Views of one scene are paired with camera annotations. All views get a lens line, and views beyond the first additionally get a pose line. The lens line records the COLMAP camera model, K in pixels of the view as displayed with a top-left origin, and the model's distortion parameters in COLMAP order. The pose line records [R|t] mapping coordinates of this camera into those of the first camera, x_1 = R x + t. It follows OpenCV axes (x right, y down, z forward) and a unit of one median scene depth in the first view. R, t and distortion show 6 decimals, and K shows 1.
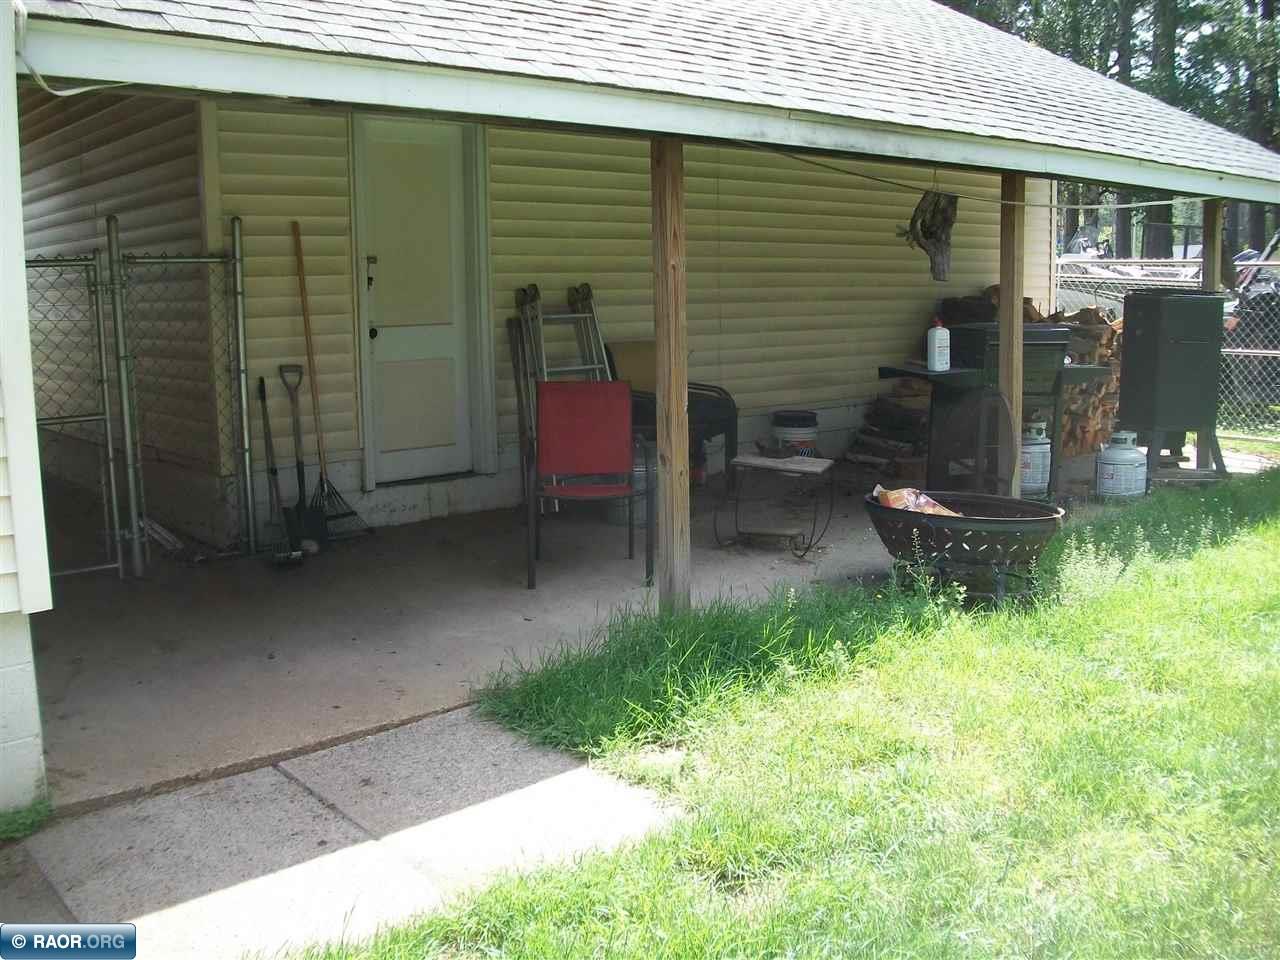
lens RADIAL K [[1238.5, 0, 640.0], [0, 1238.5, 480.0], [0, 0, 1]] dist [-0.149565, 0.082775]
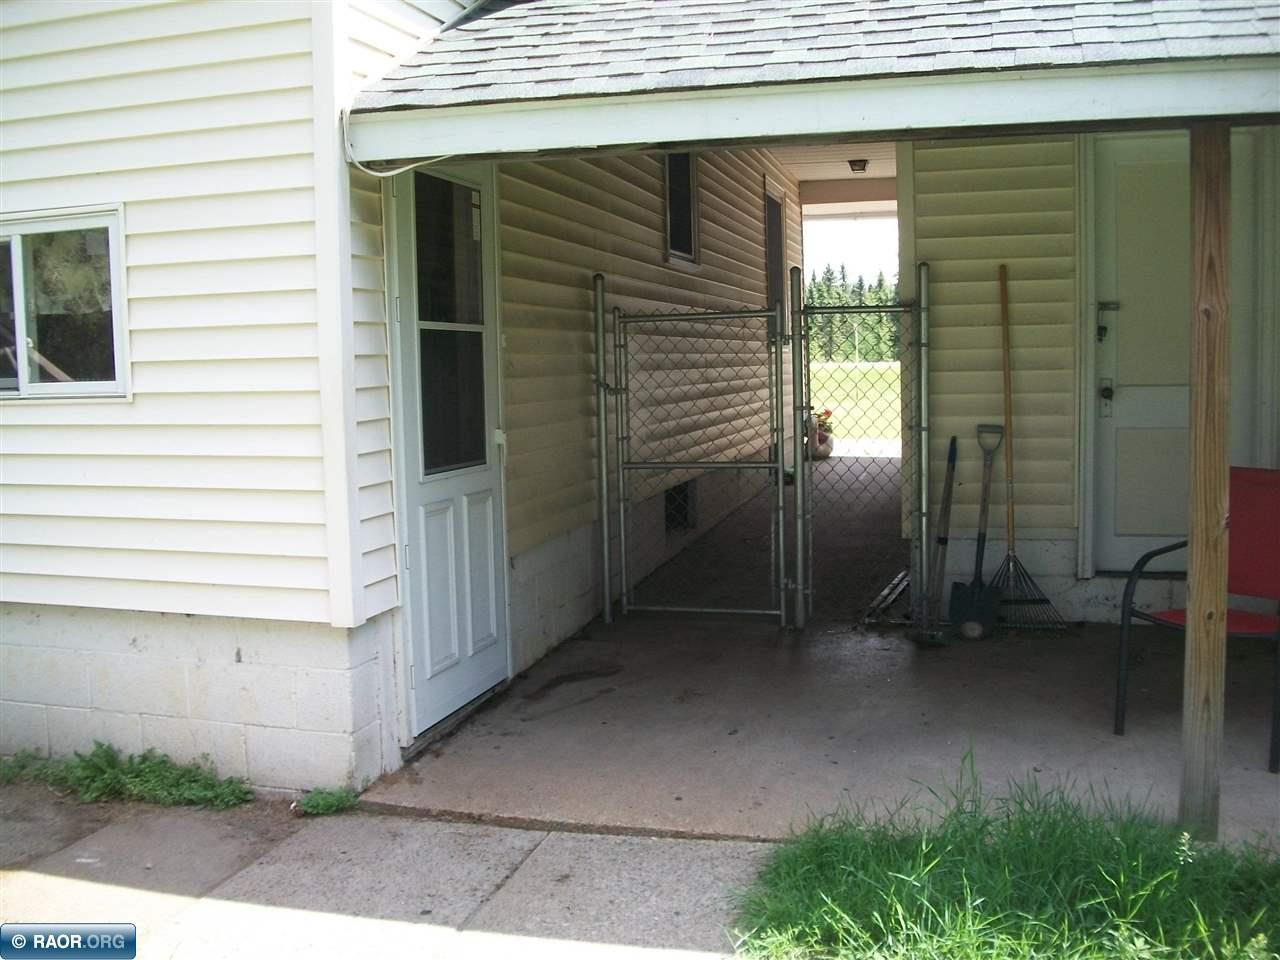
lens RADIAL K [[1238.5, 0, 640.0], [0, 1238.5, 480.0], [0, 0, 1]] dist [-0.149565, 0.082775]
pose [[0.545983, 0.084957, -0.833478, 0.352622], [-0.112695, 0.993251, 0.027420, -0.054353], [0.830182, 0.078958, 0.551872, 0.323551]]
